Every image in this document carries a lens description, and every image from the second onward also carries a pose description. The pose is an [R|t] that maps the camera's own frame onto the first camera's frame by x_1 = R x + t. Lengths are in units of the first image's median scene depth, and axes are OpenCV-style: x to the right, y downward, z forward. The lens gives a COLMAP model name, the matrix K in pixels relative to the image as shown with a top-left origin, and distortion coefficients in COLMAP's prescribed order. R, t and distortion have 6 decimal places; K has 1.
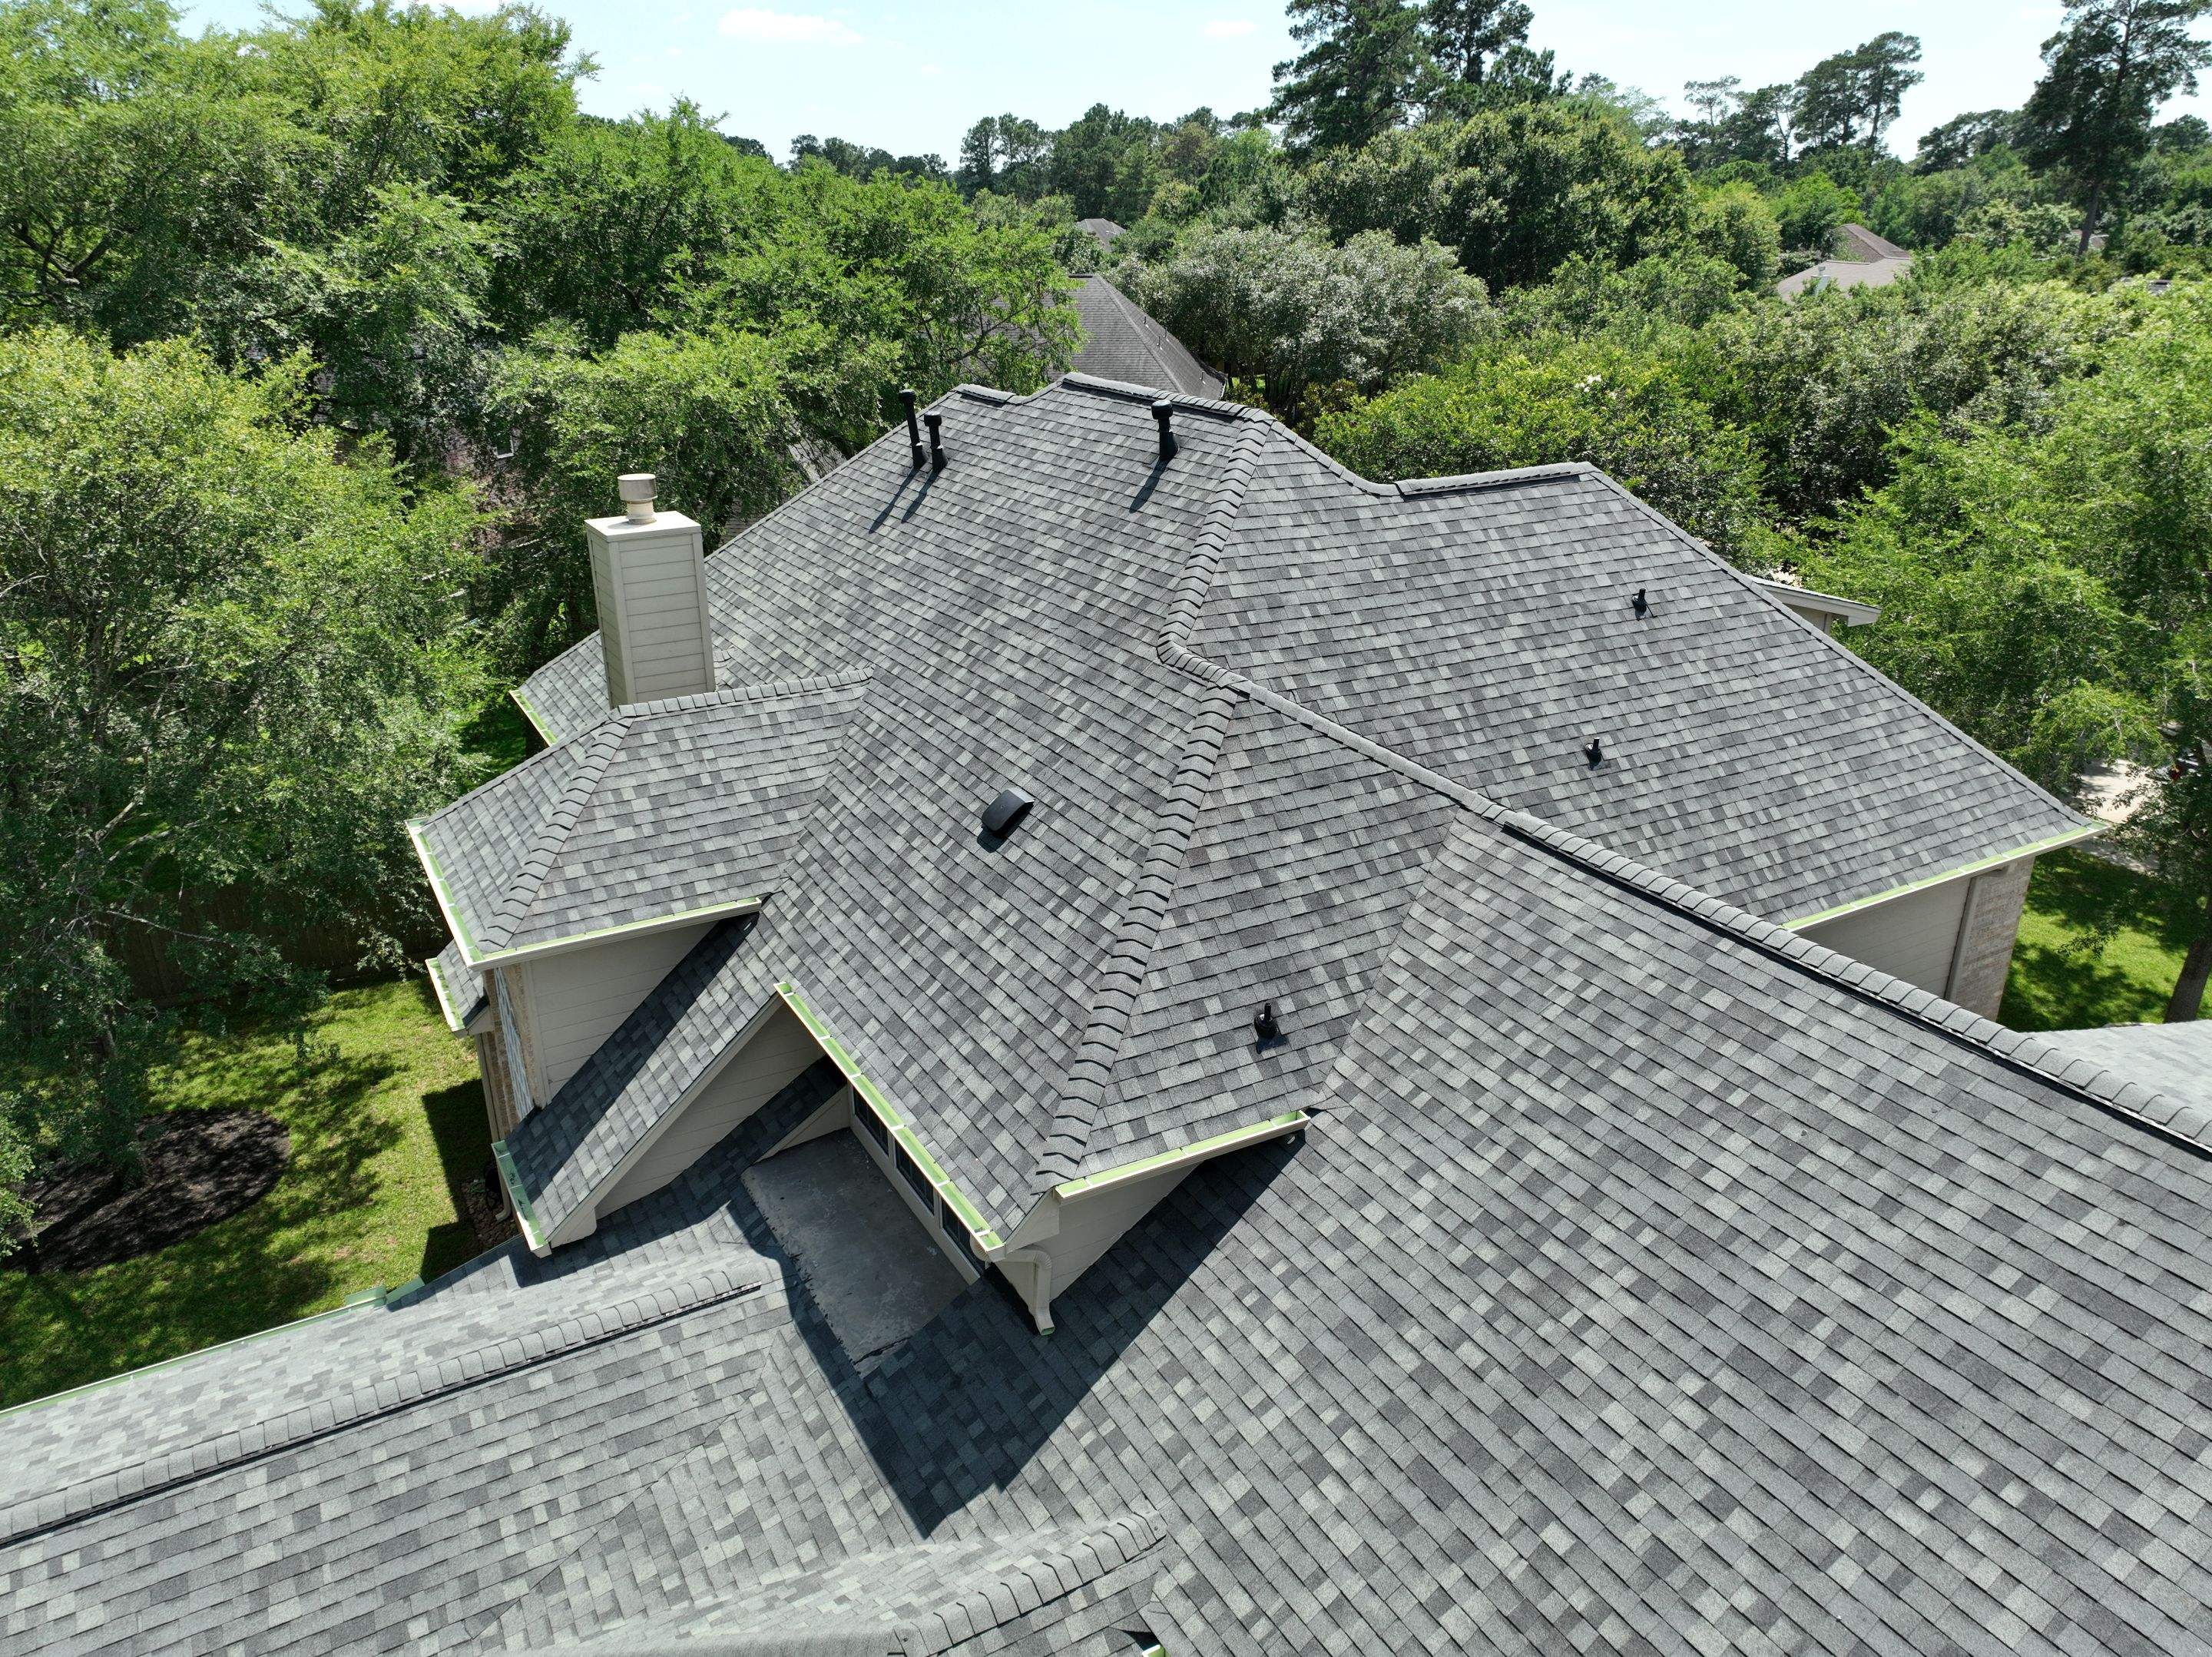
lens RADIAL K [[1556.0, 0, 1104.6], [0, 1556.0, 830.6], [0, 0, 1]] dist [-0.001234, 0.017253]
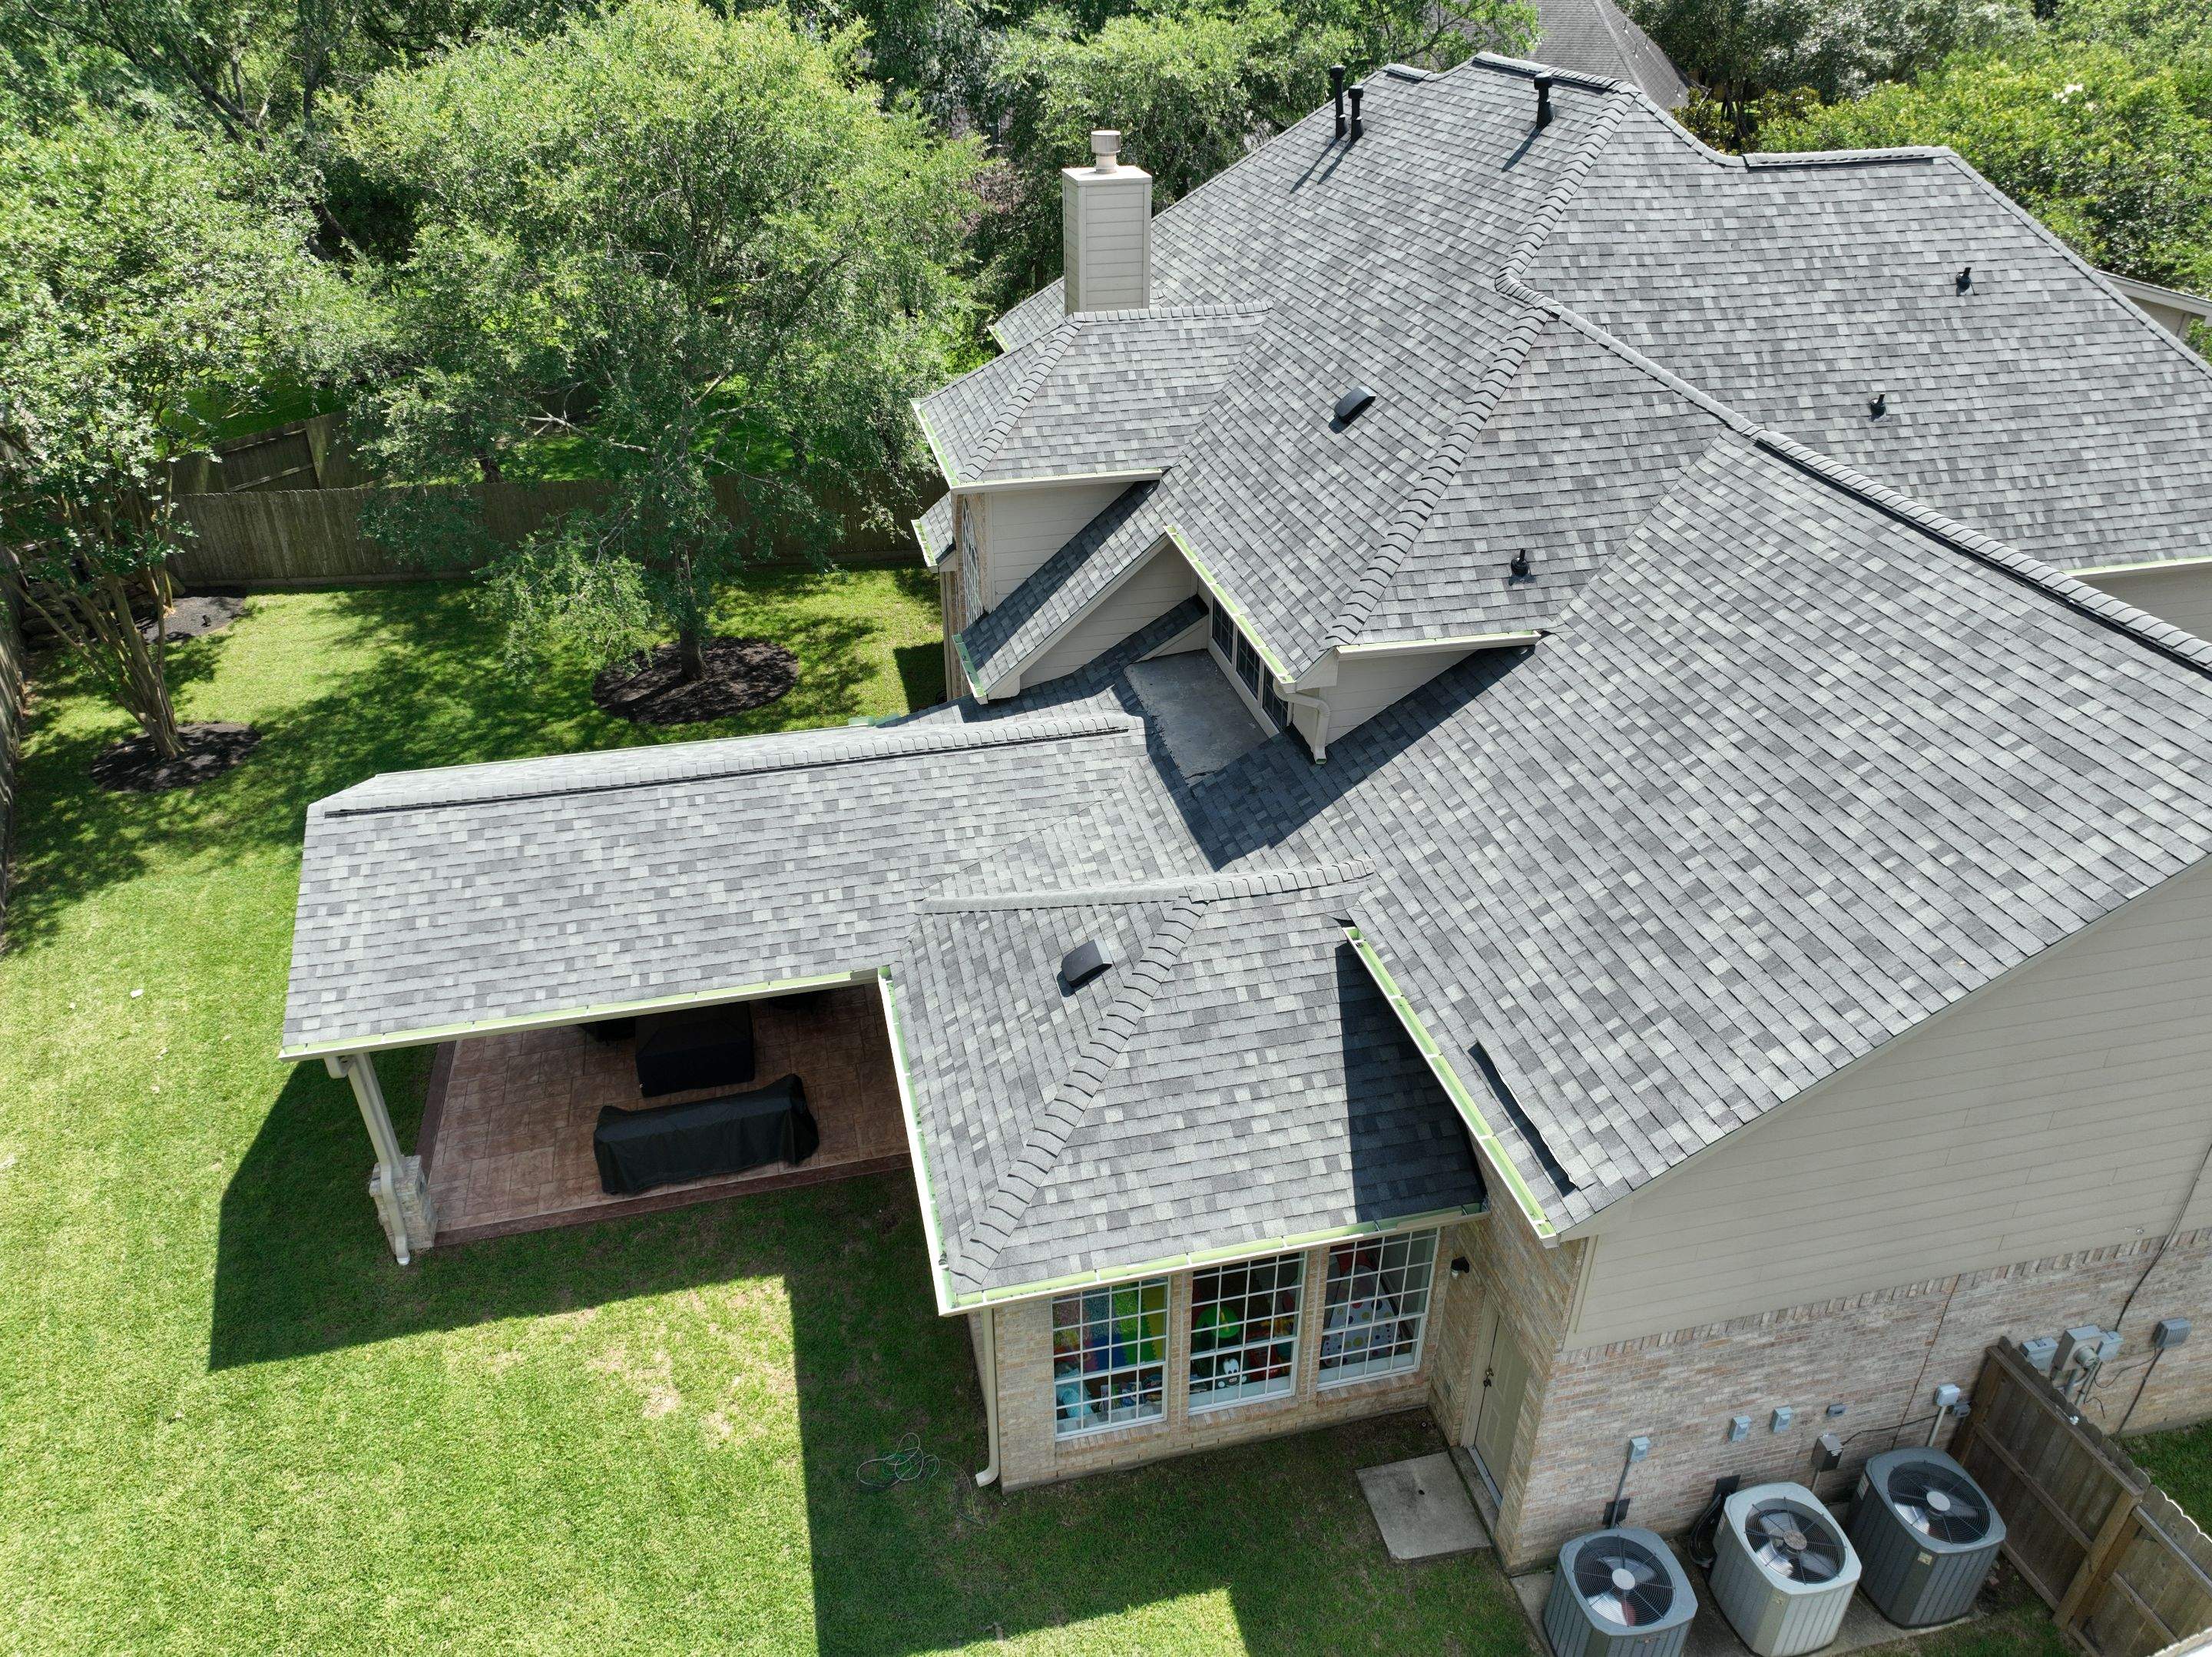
lens RADIAL K [[1556.0, 0, 1105.0], [0, 1556.0, 832.1], [0, 0, 1]] dist [-0.001234, 0.017253]
pose [[0.958277, 0.148211, -0.244416, 0.093928], [-0.108217, 0.979536, 0.169698, 0.122765], [0.264566, -0.136168, 0.954706, -0.289395]]
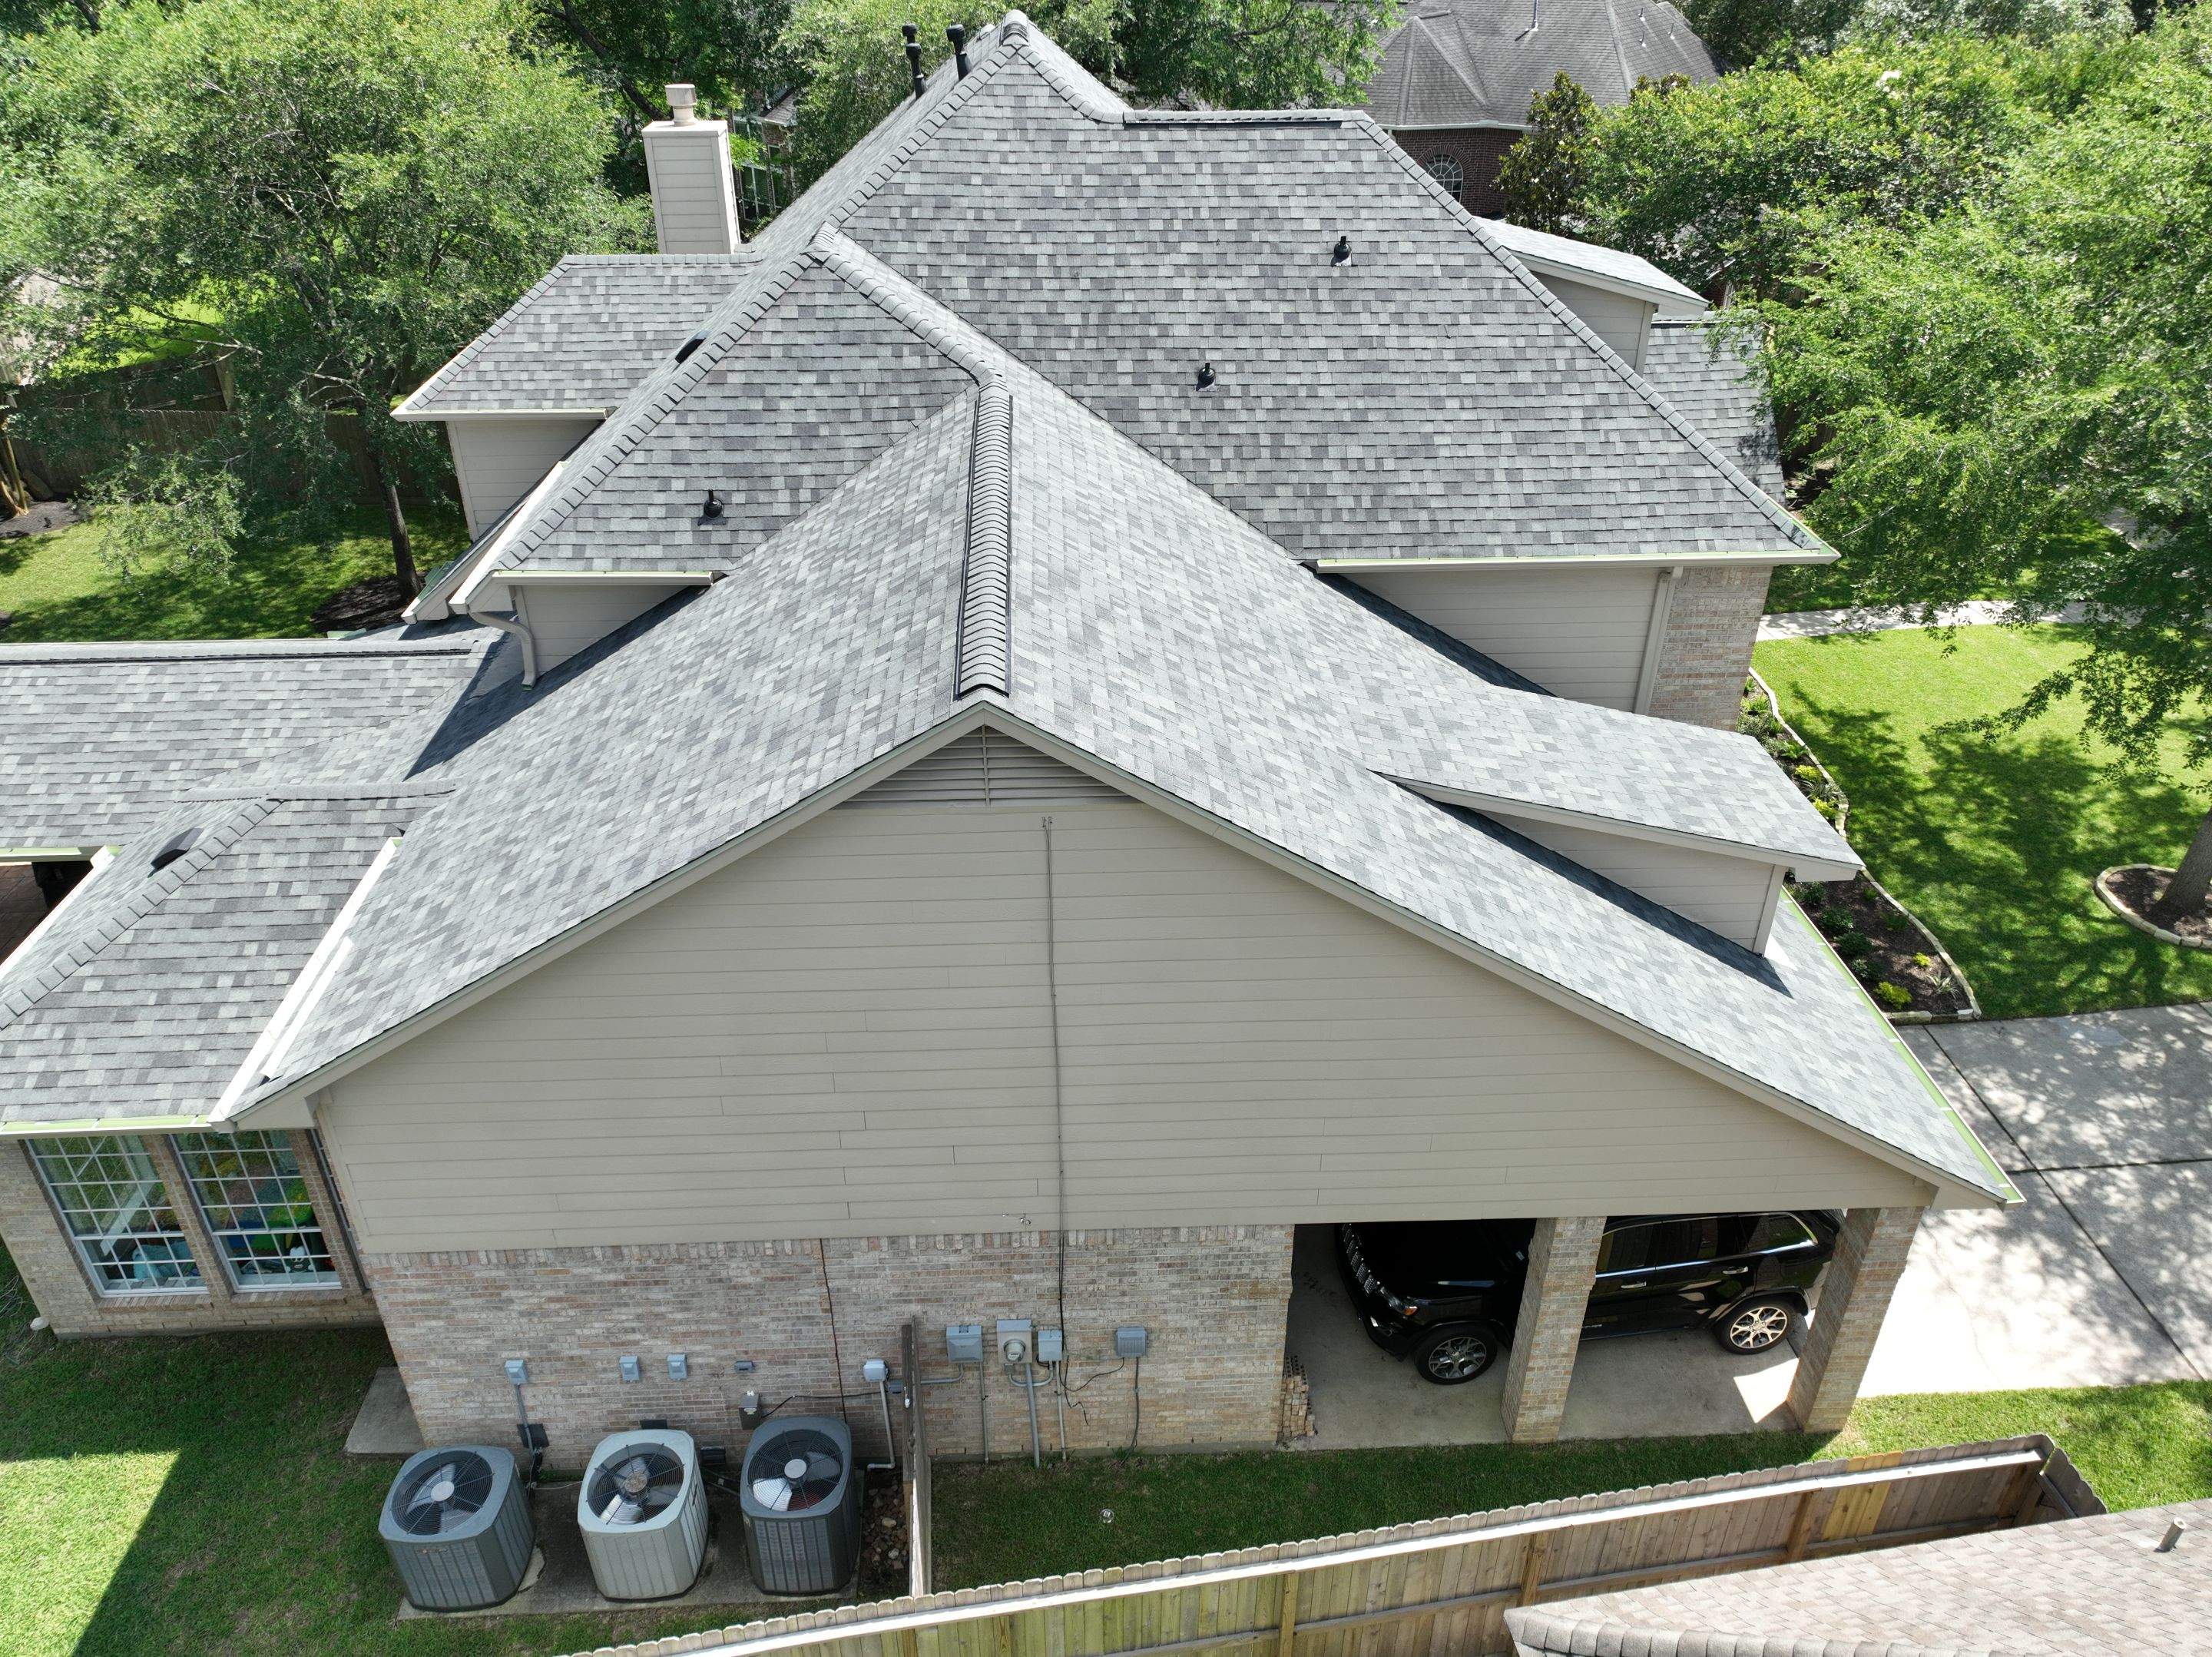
lens RADIAL K [[1556.0, 0, 1103.3], [0, 1556.0, 833.0], [0, 0, 1]] dist [-0.001234, 0.017253]
pose [[0.890068, 0.237146, -0.389282, 0.746238], [-0.172663, 0.965776, 0.193556, 0.061035], [0.421861, -0.105063, 0.900553, -0.055025]]
